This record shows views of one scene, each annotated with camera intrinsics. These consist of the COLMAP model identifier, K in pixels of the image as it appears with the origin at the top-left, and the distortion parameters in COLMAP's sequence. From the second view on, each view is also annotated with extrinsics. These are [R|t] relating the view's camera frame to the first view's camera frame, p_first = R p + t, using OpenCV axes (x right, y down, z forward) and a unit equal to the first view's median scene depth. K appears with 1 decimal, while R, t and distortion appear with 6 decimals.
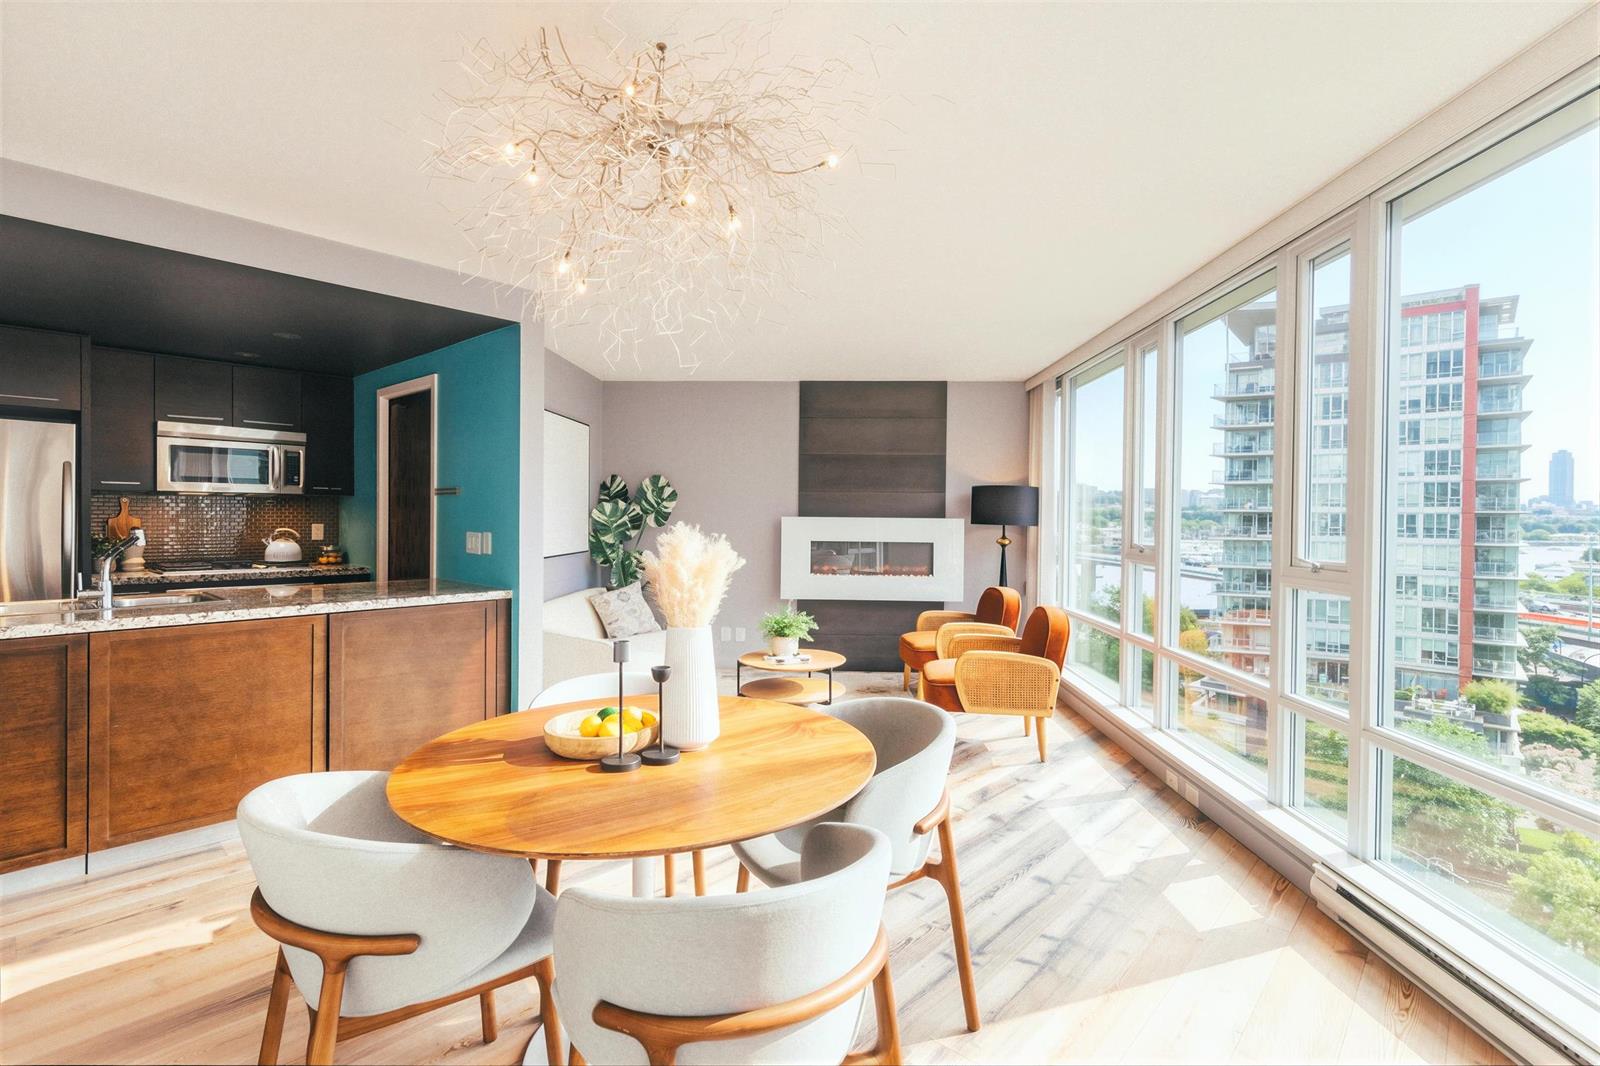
lens RADIAL K [[739.9, 0, 795.8], [0, 739.9, 522.7], [0, 0, 1]] dist [0.003616, 0.000481]
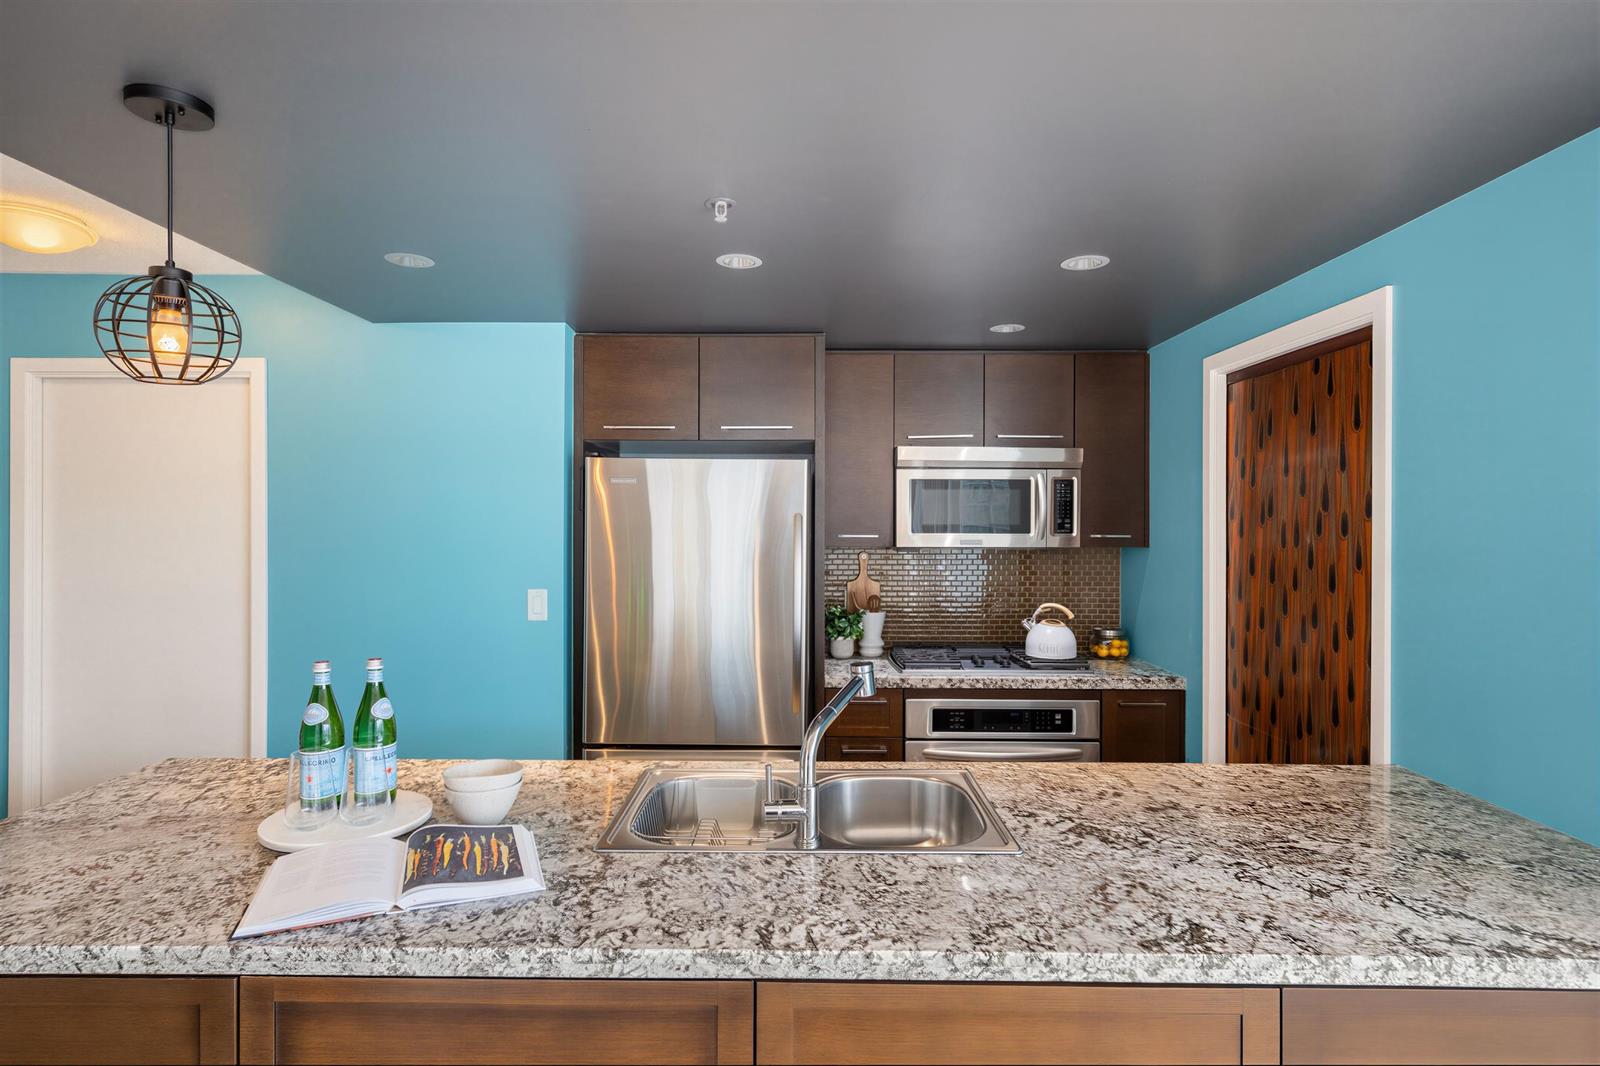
lens RADIAL K [[810.9, 0, 800.6], [0, 810.9, 525.6], [0, 0, 1]] dist [0.001338, 0.000147]
pose [[0.671760, -0.005214, -0.740751, -0.287054], [-0.002648, 0.999952, -0.009440, -0.044297], [0.740764, 0.008303, 0.671713, 0.338802]]
